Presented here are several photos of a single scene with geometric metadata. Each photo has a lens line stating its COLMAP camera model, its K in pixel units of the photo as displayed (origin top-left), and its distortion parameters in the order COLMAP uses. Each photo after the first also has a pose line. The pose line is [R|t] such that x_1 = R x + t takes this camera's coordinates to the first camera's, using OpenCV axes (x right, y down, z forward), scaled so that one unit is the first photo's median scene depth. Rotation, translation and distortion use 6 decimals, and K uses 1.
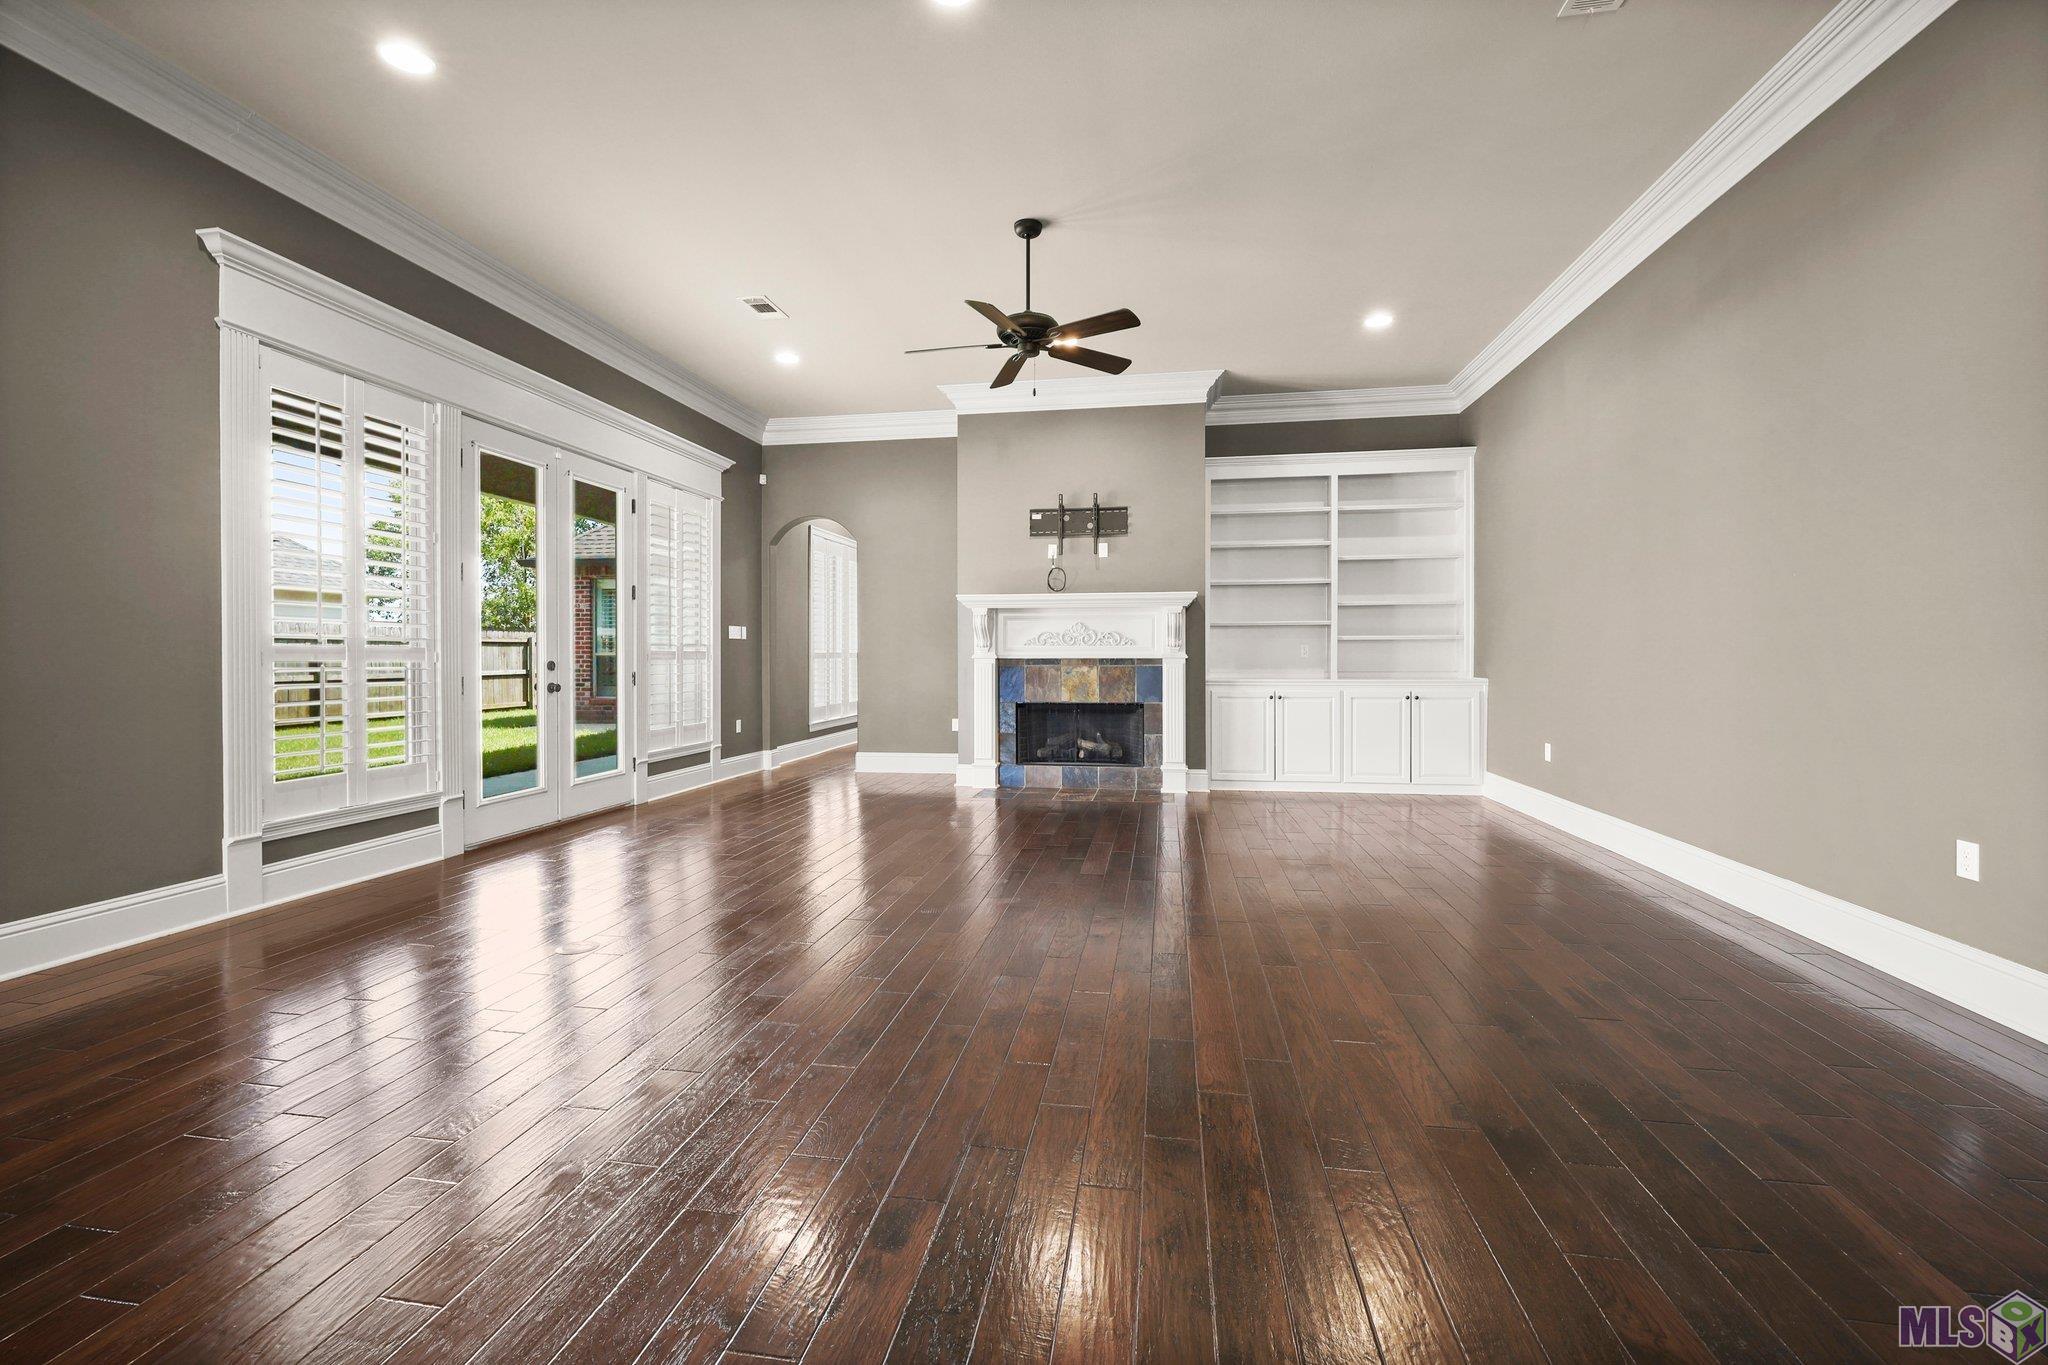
lens RADIAL K [[832.1, 0, 1026.9], [0, 832.1, 658.1], [0, 0, 1]] dist [-0.000770, 0.000001]
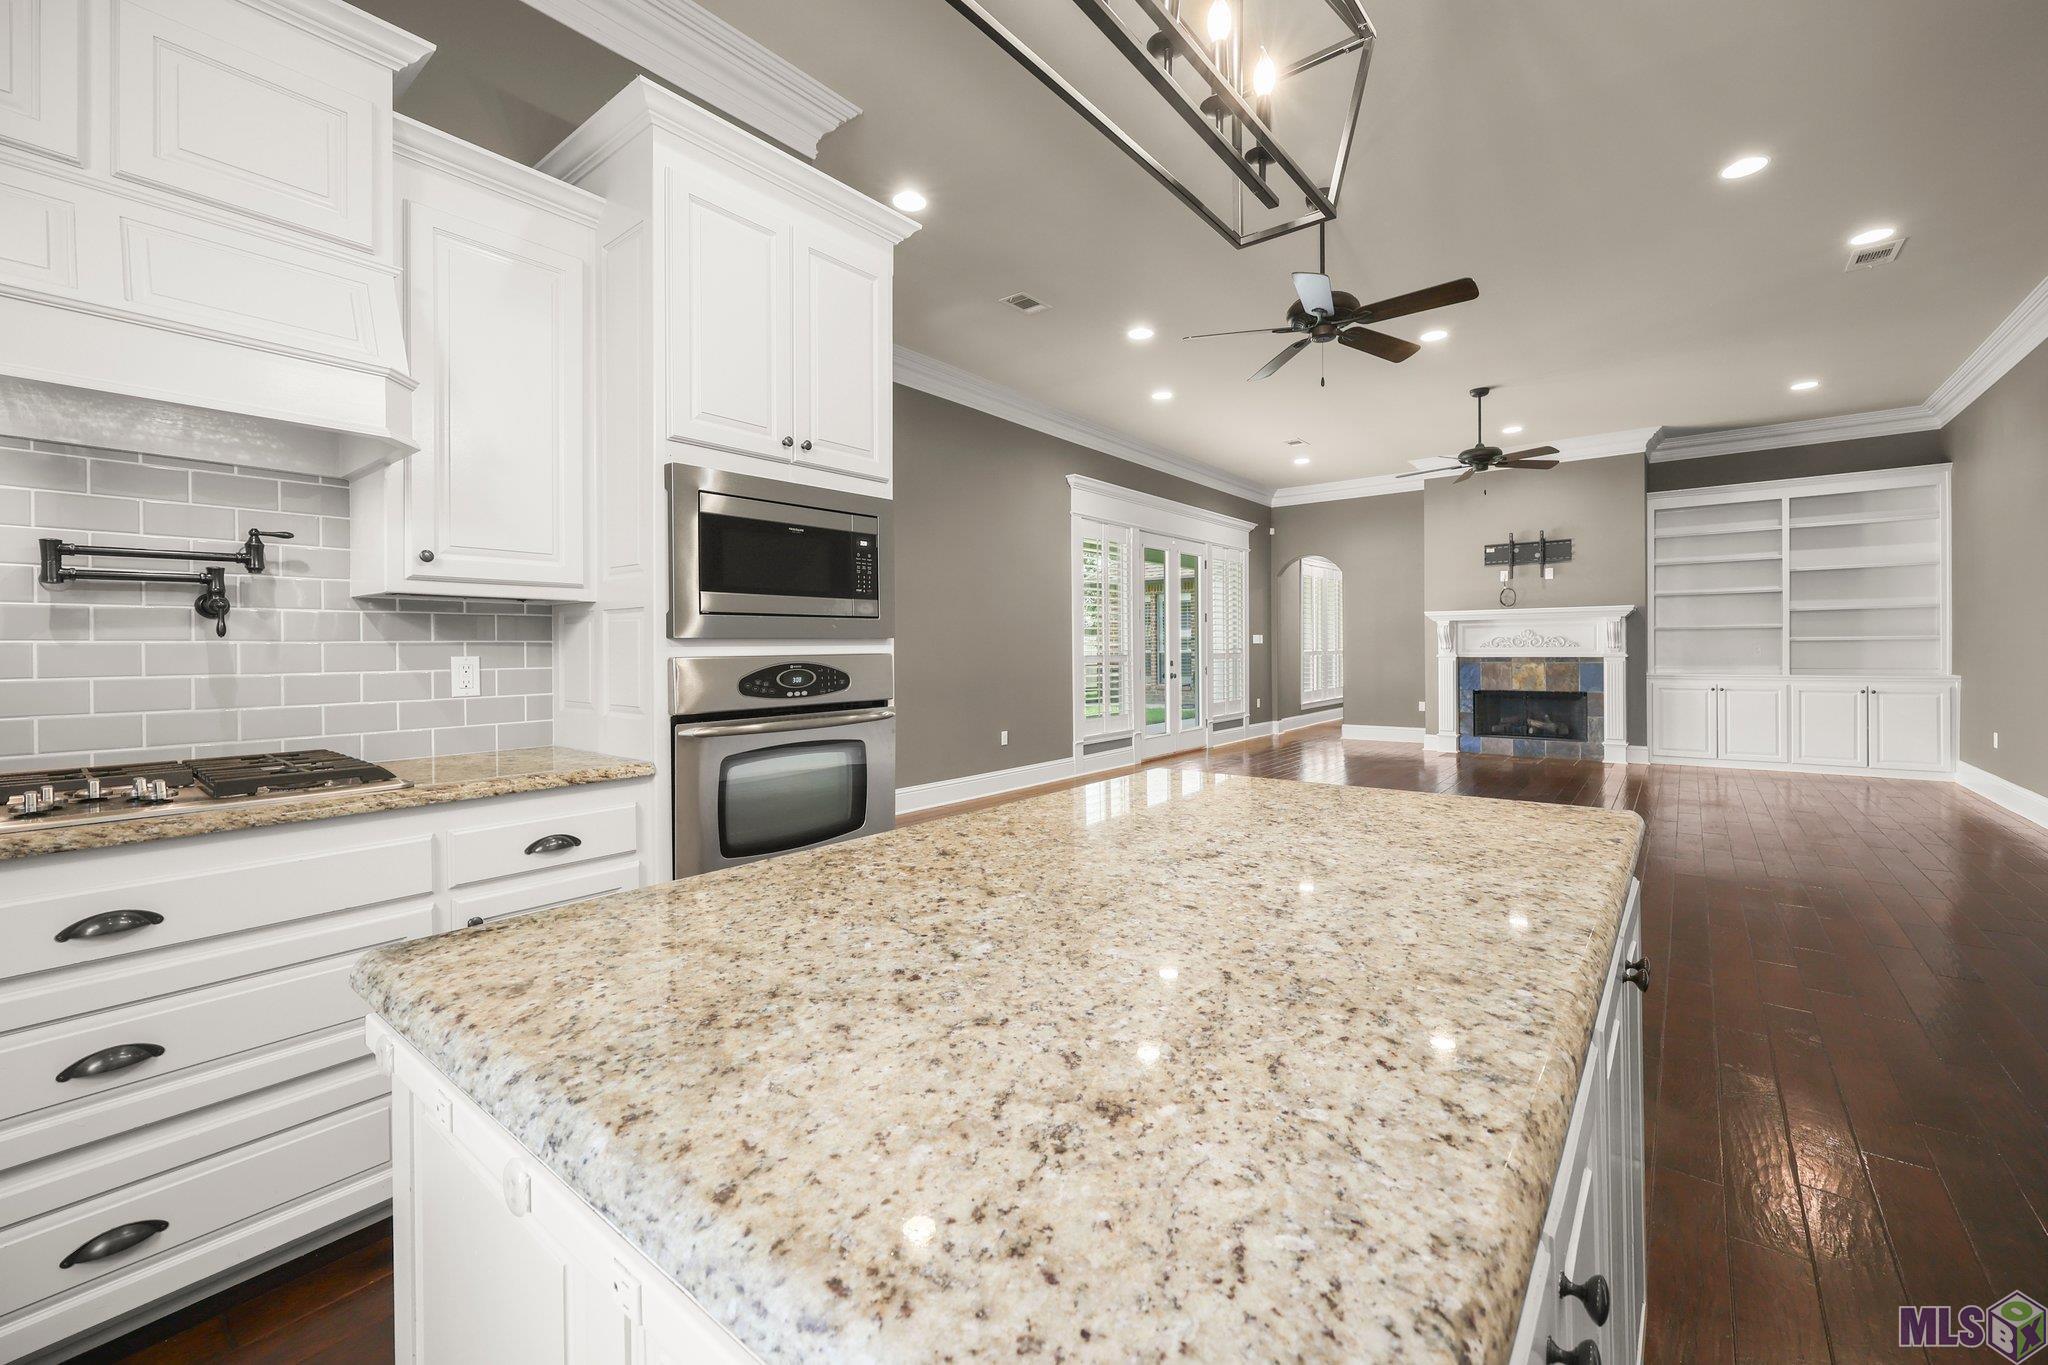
lens RADIAL K [[804.0, 0, 1042.2], [0, 804.0, 651.4], [0, 0, 1]] dist [0.000549, 0.000276]
pose [[0.874168, -0.004685, -0.485601, 0.009178], [0.006208, 0.999980, 0.001528, -0.015298], [0.485584, -0.004350, 0.874179, -0.479769]]
